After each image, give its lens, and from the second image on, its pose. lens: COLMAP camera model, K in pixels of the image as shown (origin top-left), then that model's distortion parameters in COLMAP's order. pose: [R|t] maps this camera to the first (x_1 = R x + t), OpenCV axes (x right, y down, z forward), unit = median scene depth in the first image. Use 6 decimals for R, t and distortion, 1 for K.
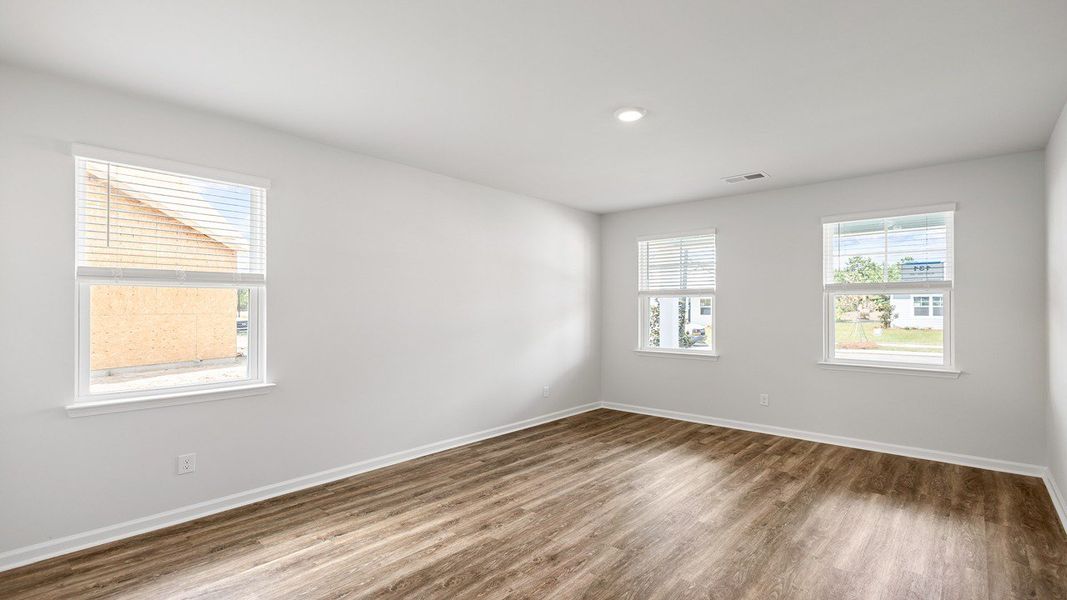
lens RADIAL K [[501.6, 0, 540.9], [0, 501.6, 305.8], [0, 0, 1]] dist [0.001178, -0.000060]
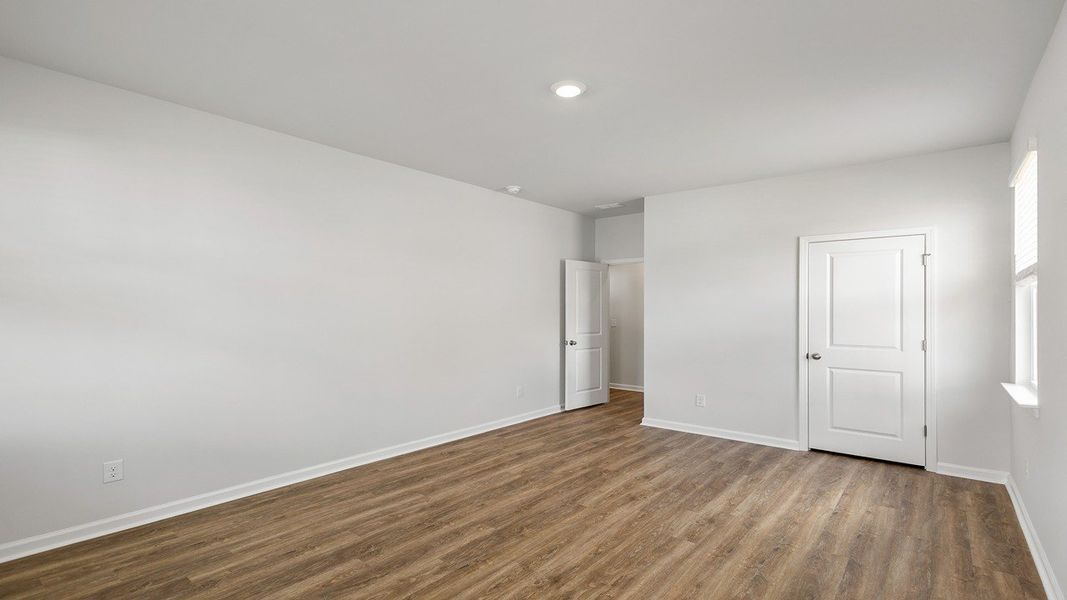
lens RADIAL K [[501.6, 0, 540.9], [0, 501.6, 305.8], [0, 0, 1]] dist [0.001178, -0.000060]
pose [[-0.999269, -0.003375, -0.038092, 0.267578], [-0.002901, 0.999918, -0.012492, 0.019273], [0.038131, -0.012373, -0.999196, 1.968925]]
